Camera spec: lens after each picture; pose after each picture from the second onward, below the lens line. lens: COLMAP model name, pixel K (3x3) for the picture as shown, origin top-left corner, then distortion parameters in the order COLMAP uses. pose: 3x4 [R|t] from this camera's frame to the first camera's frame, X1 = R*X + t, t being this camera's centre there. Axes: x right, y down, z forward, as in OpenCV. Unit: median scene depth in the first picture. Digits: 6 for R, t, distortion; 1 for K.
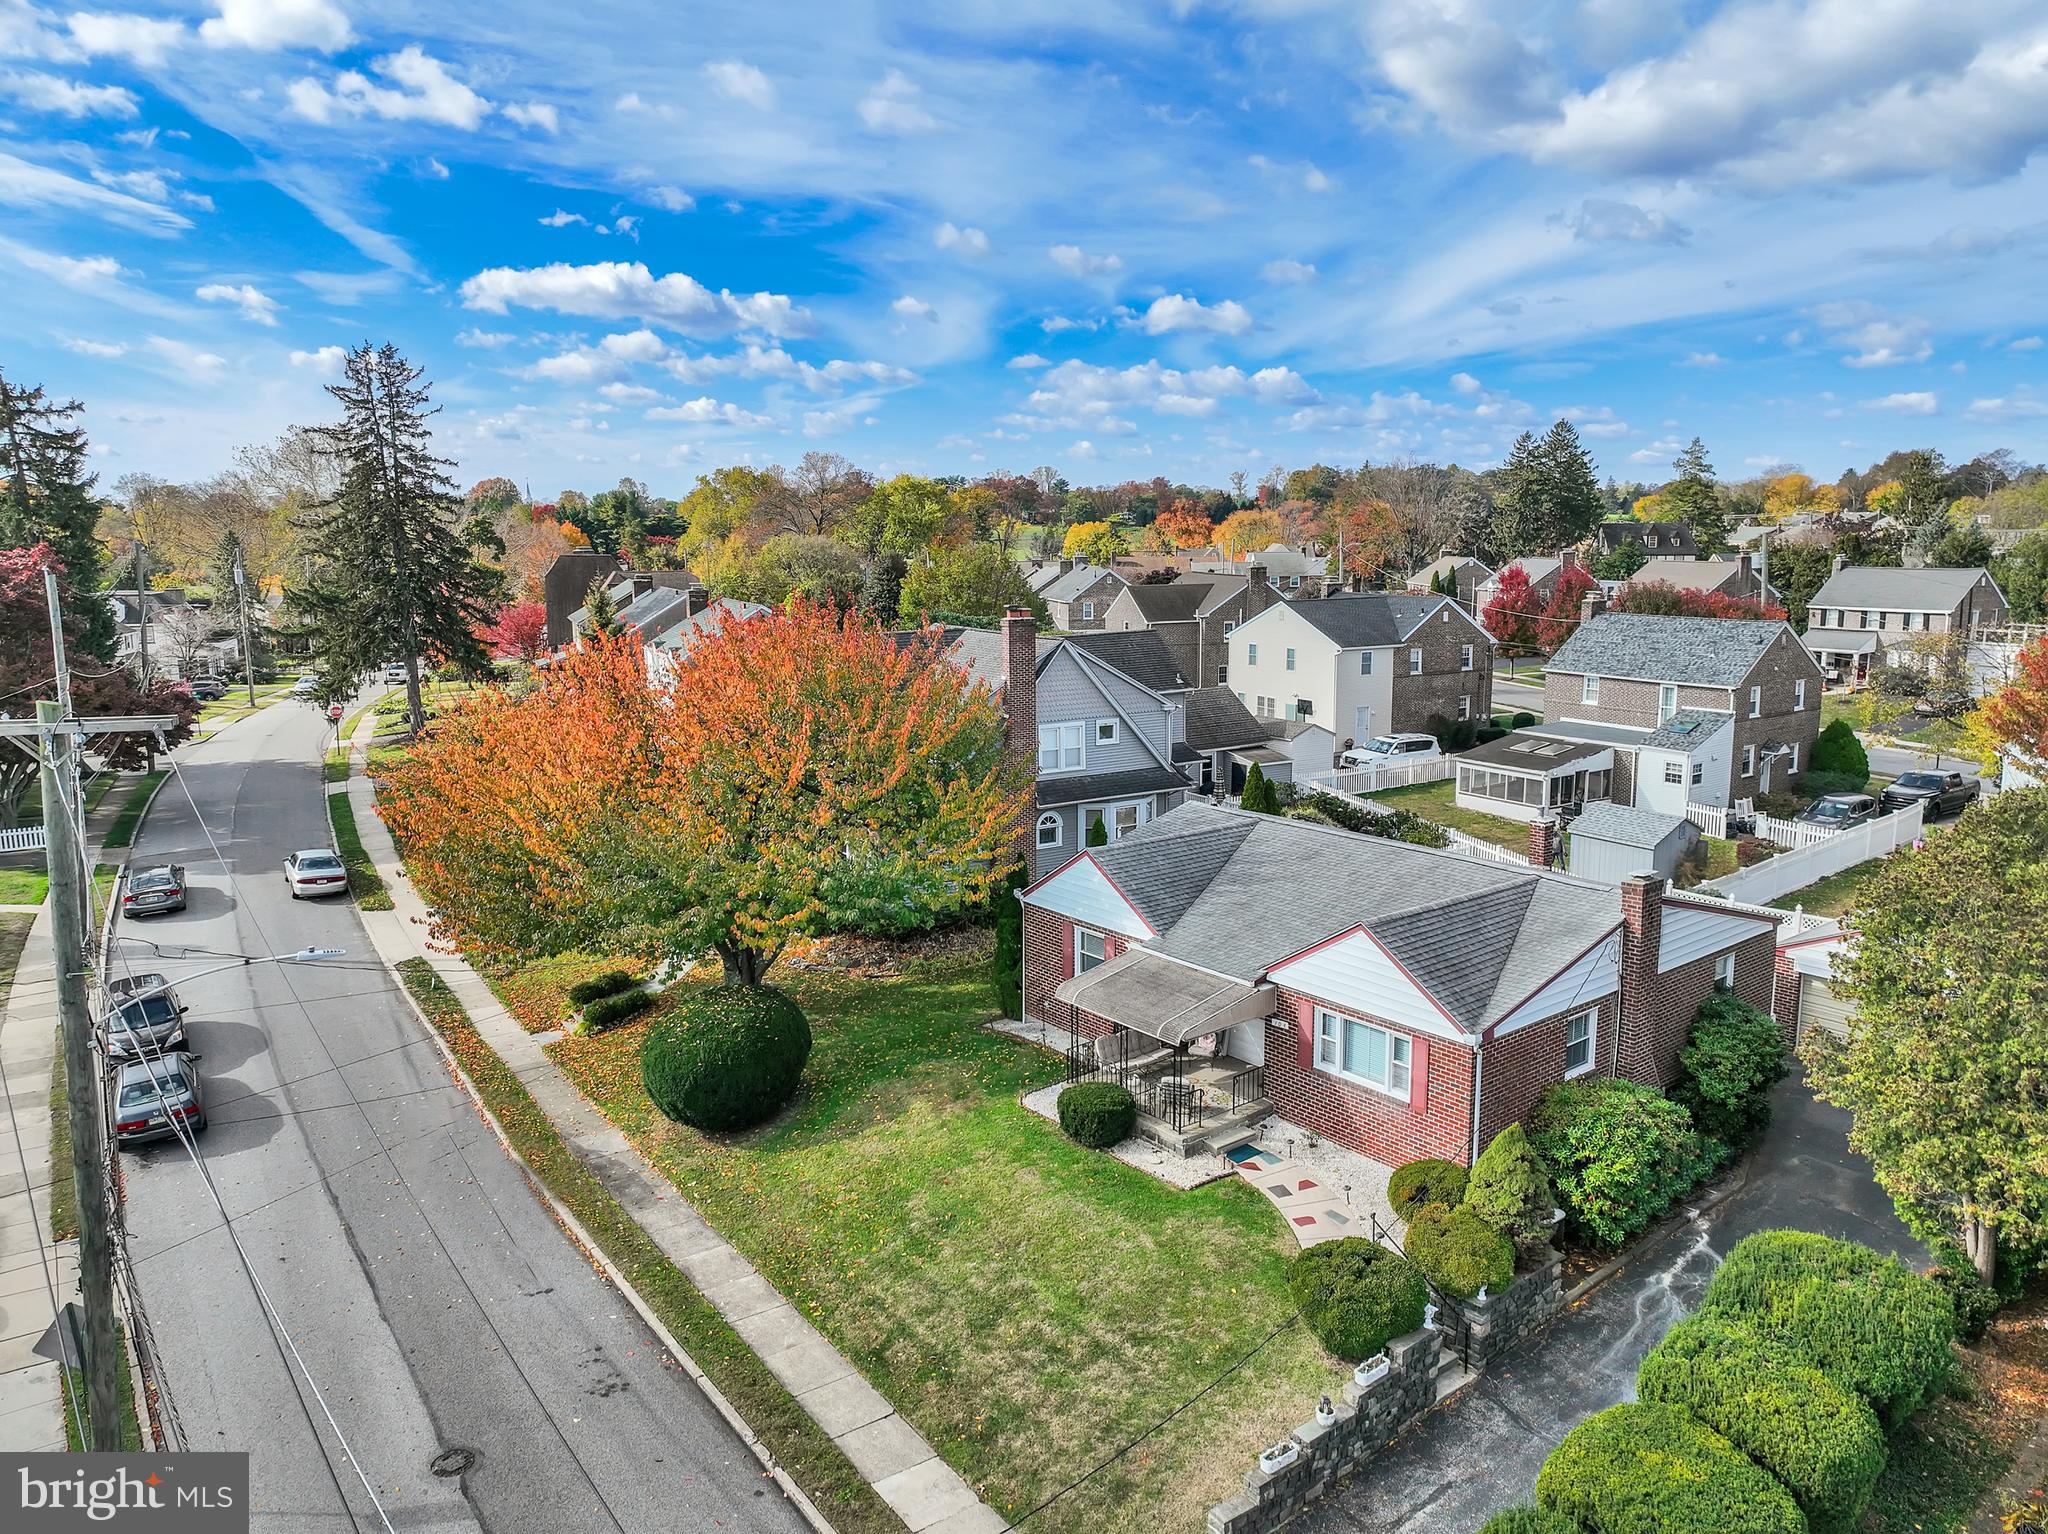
lens RADIAL K [[1433.0, 0, 1024.0], [0, 1433.0, 767.0], [0, 0, 1]] dist [0.000087, 0.005345]
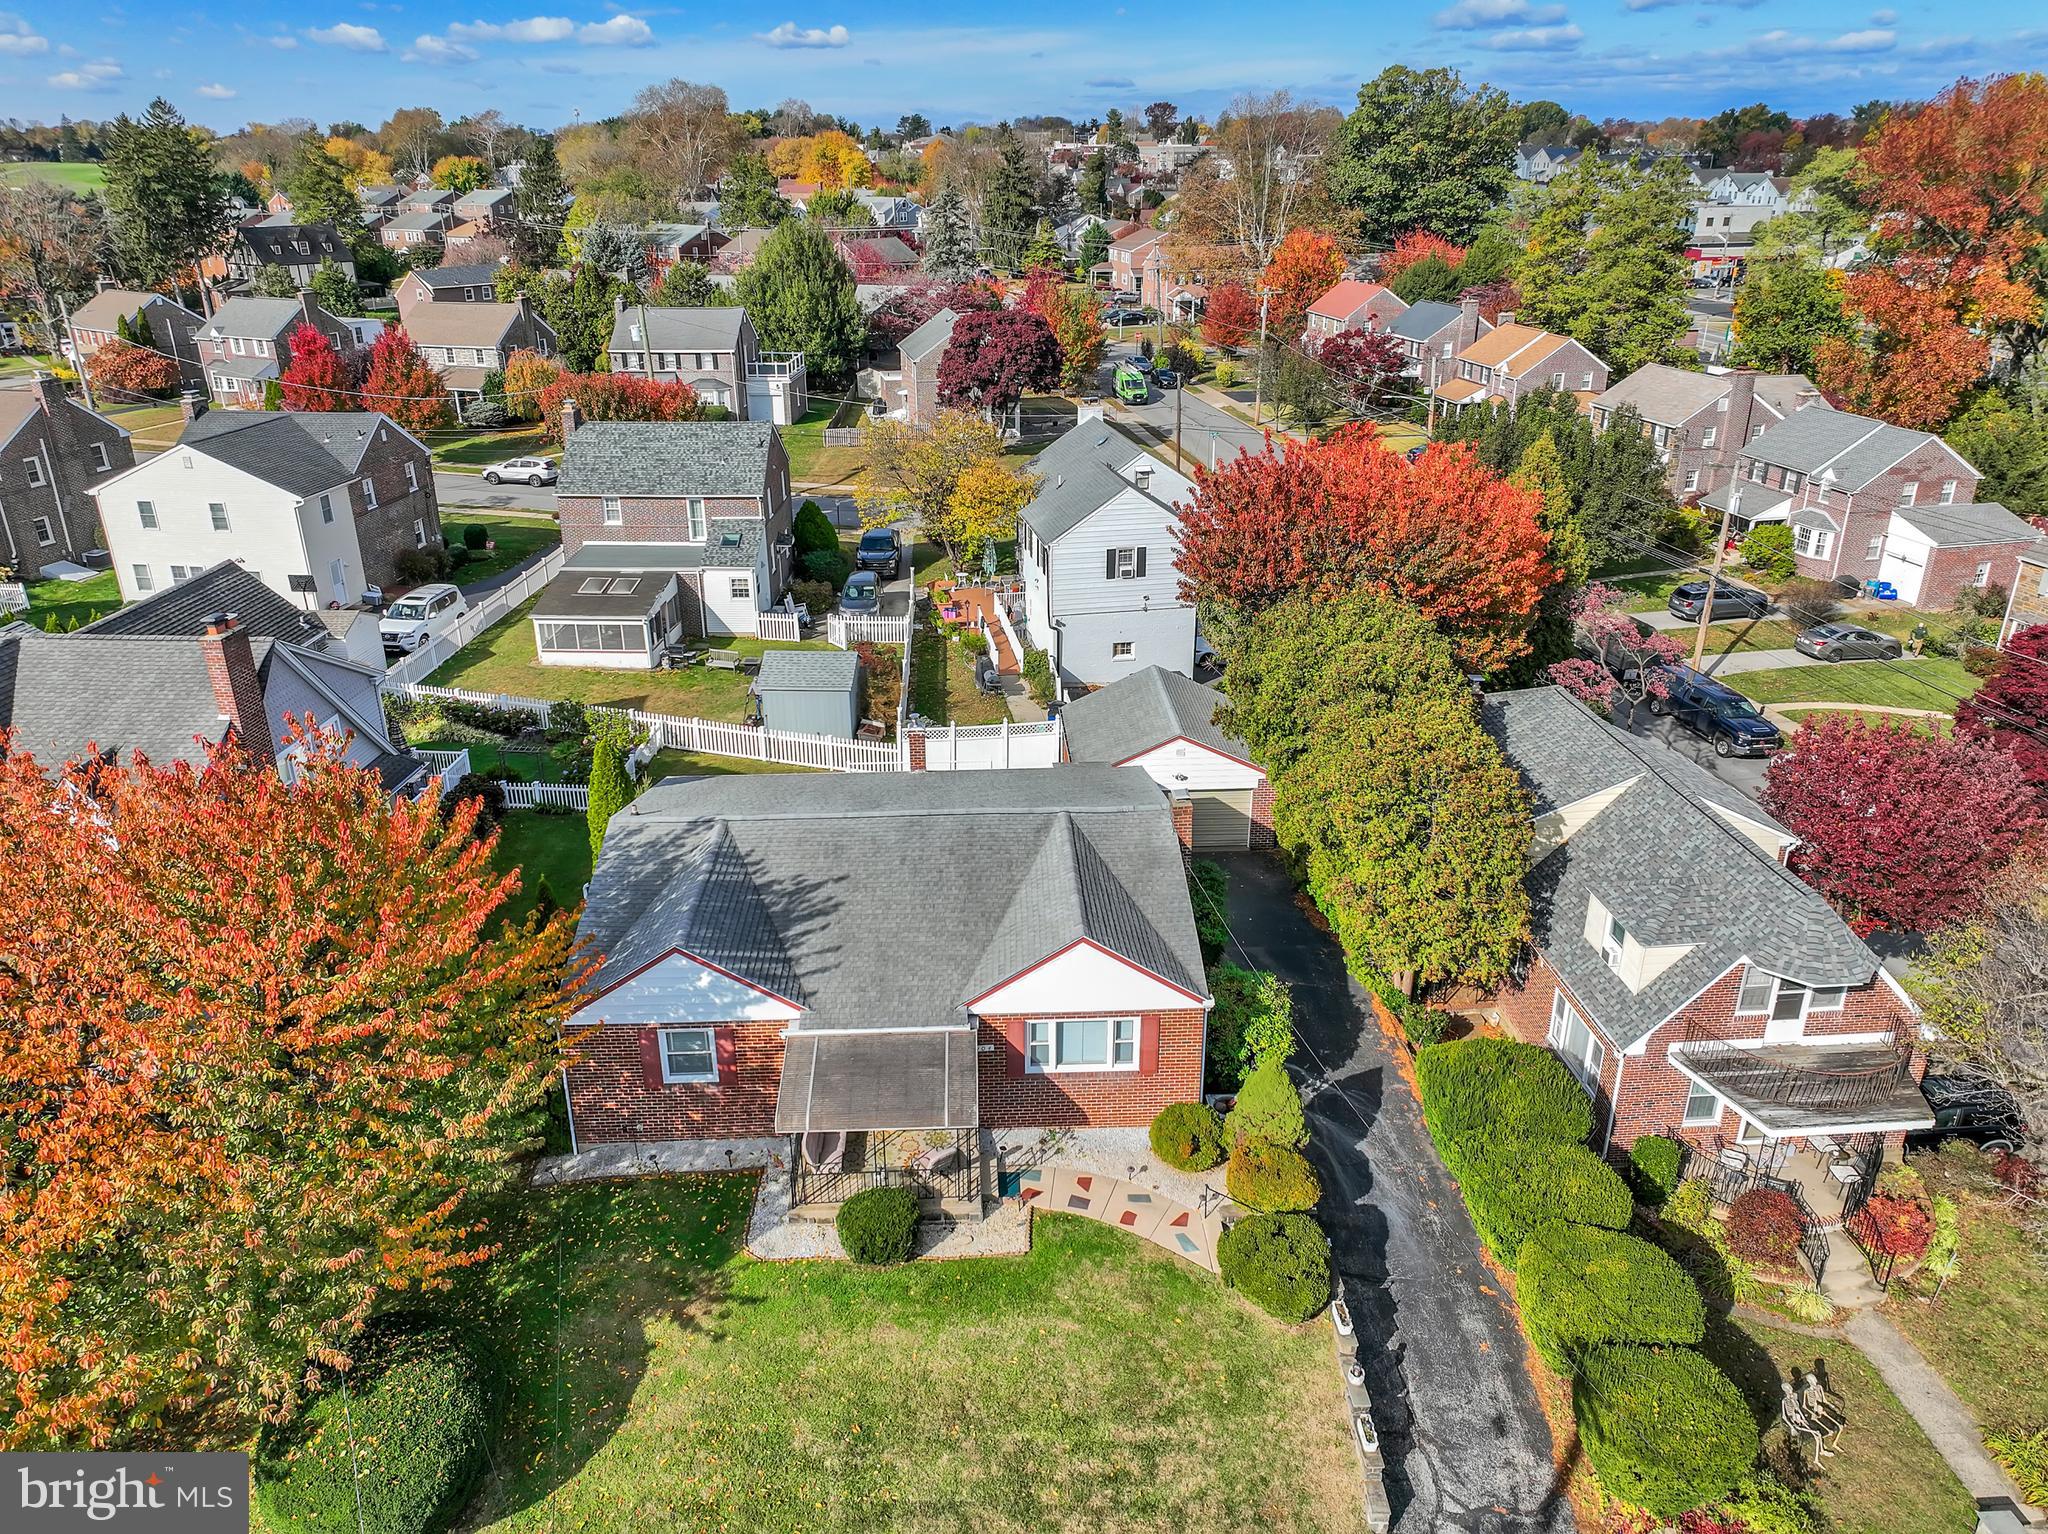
lens RADIAL K [[1438.3, 0, 1019.0], [0, 1438.3, 745.6], [0, 0, 1]] dist [0.004365, 0.008411]
pose [[0.589237, -0.302694, 0.749117, -0.547017], [0.136093, 0.951107, 0.277263, -0.328094], [-0.796416, -0.061424, 0.601621, 0.426282]]
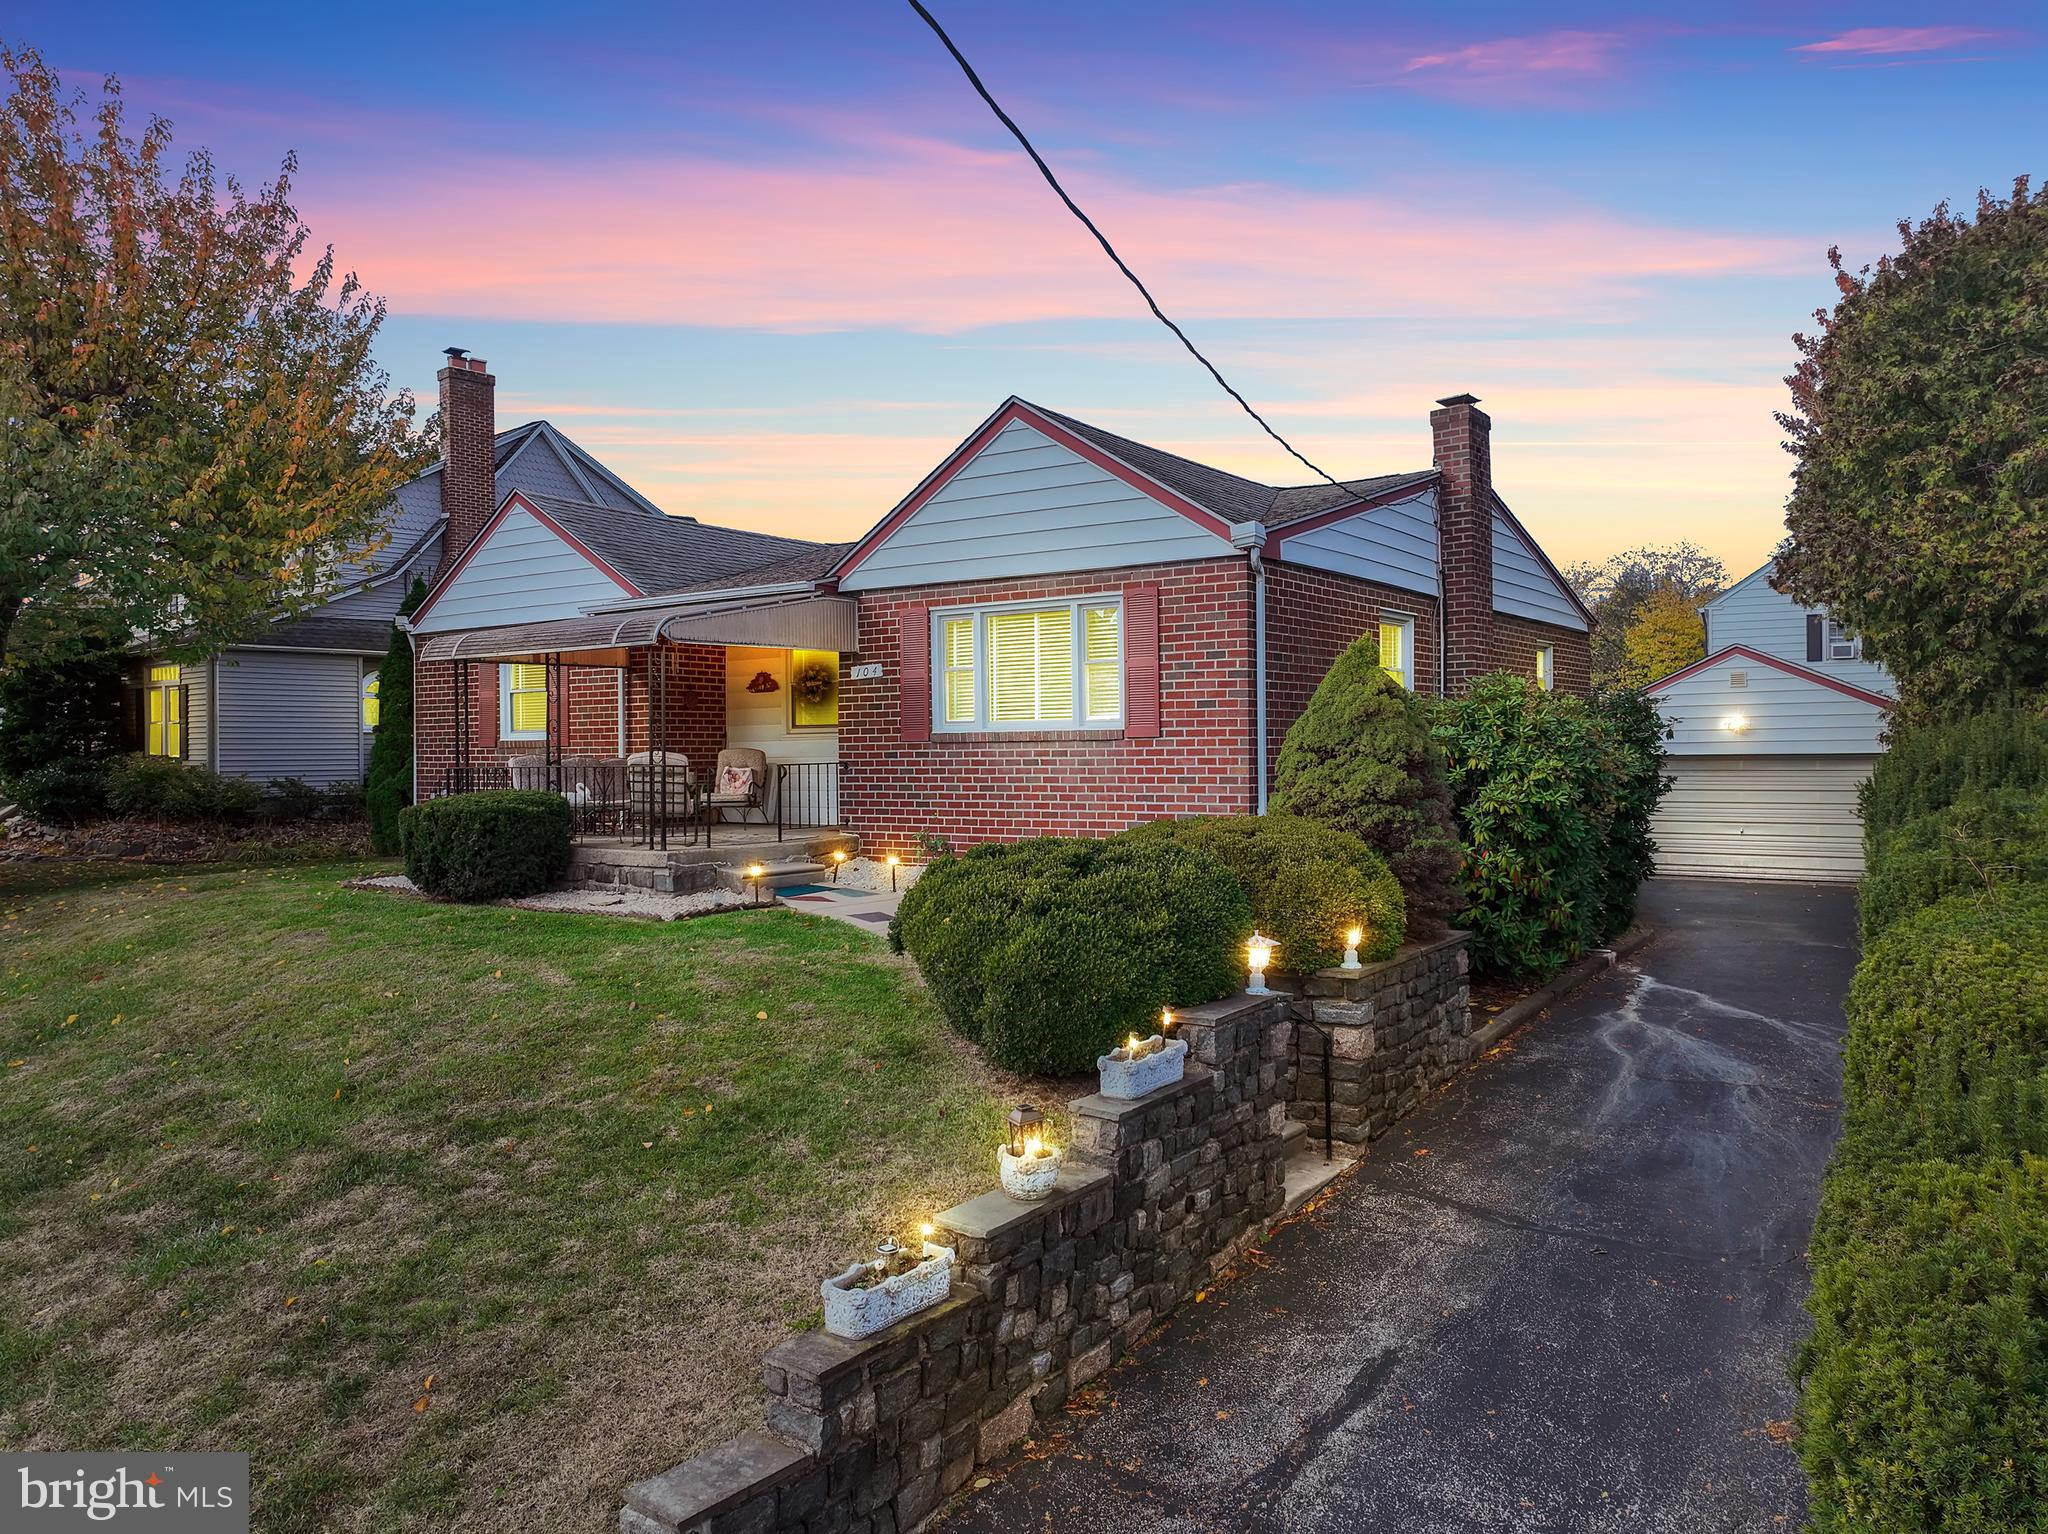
lens RADIAL K [[1438.3, 0, 1019.0], [0, 1438.3, 745.6], [0, 0, 1]] dist [0.004365, 0.008411]
pose [[0.960197, 0.004377, 0.279291, 0.094017], [0.045196, 0.984267, -0.170808, 0.328563], [-0.275644, 0.176632, 0.944892, 0.540776]]
